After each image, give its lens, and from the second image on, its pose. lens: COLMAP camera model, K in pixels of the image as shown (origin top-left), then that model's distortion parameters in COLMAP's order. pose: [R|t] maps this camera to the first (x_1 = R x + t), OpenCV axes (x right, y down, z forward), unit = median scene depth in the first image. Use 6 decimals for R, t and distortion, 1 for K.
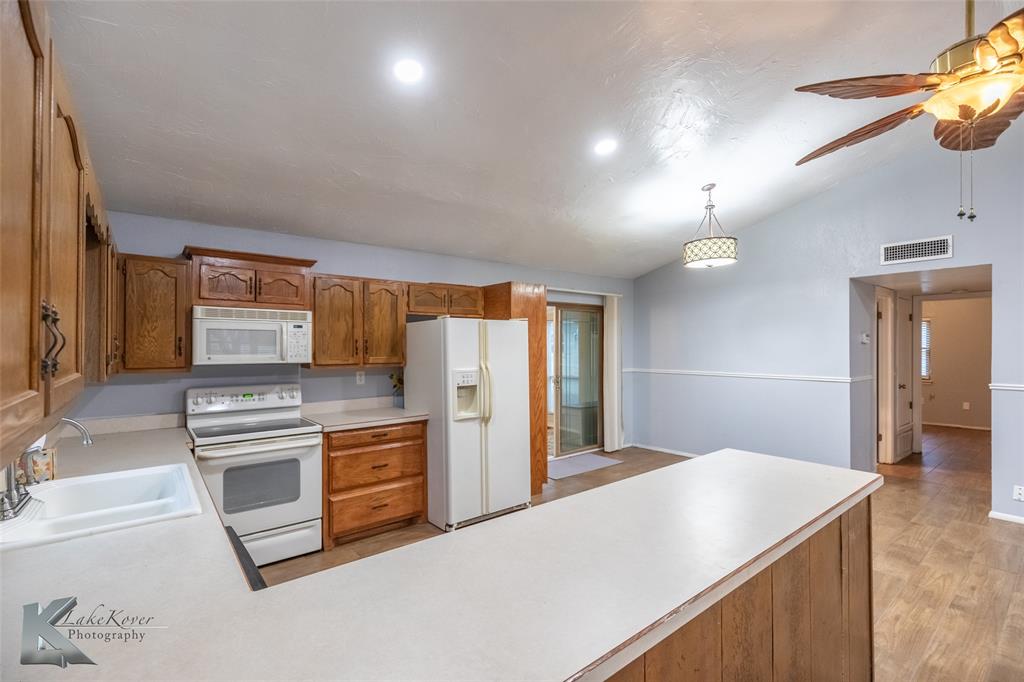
lens RADIAL K [[470.7, 0, 520.0], [0, 470.7, 345.4], [0, 0, 1]] dist [0.013280, -0.004595]
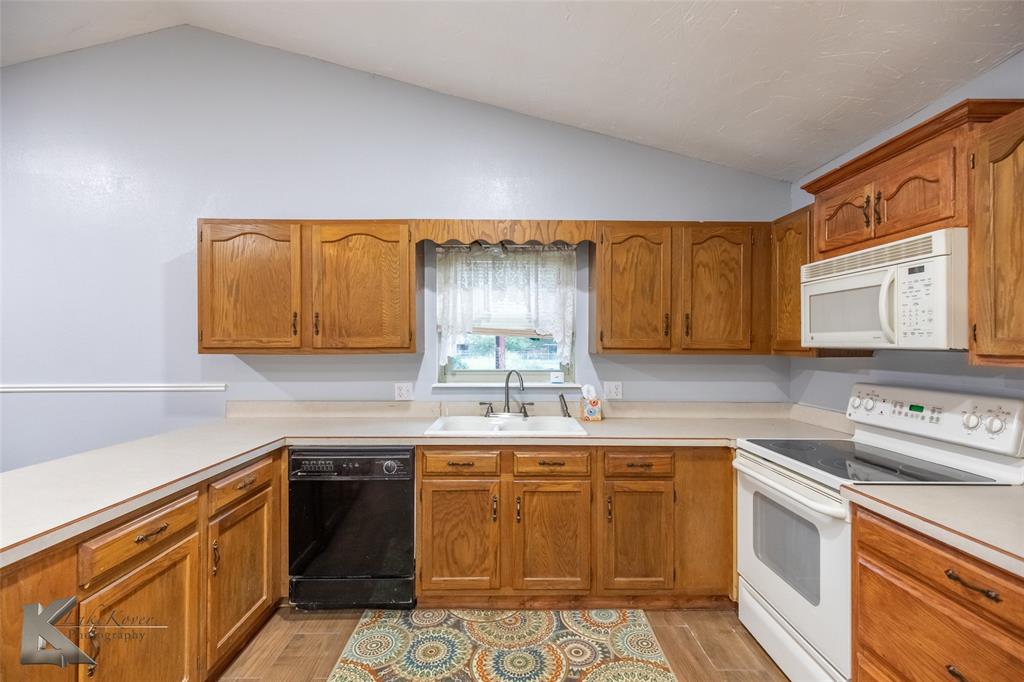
lens RADIAL K [[470.7, 0, 517.7], [0, 470.7, 342.9], [0, 0, 1]] dist [0.013280, -0.004595]
pose [[-0.623993, -0.004591, -0.781417, 0.128092], [-0.002228, 0.999989, -0.004096, 0.032327], [0.781427, -0.000815, -0.623996, 0.924325]]
